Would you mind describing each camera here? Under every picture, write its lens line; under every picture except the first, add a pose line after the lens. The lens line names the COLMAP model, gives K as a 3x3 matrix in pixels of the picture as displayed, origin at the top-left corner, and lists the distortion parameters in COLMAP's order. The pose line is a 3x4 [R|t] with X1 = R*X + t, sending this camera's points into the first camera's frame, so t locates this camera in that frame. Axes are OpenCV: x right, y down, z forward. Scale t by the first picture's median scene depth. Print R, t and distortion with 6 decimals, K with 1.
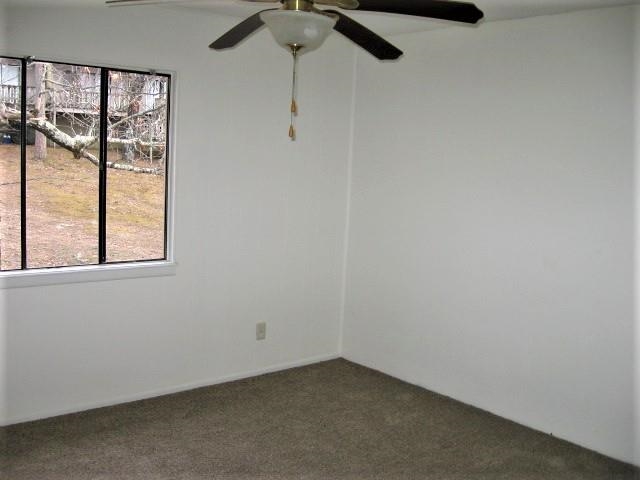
lens RADIAL K [[668.9, 0, 321.0], [0, 668.9, 243.7], [0, 0, 1]] dist [-0.101704, 0.000000]
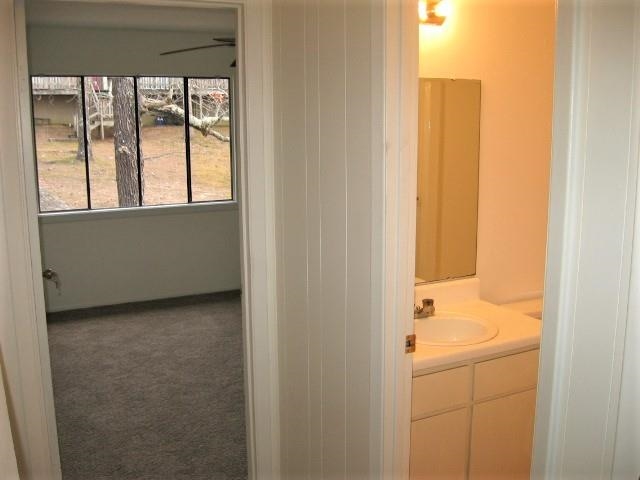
lens RADIAL K [[668.9, 0, 319.2], [0, 668.9, 239.3], [0, 0, 1]] dist [-0.101704, 0.000000]
pose [[0.973713, -0.017127, -0.227134, 0.061753], [0.025933, 0.999021, 0.035845, 0.012881], [0.226298, -0.040793, 0.973204, -0.088938]]
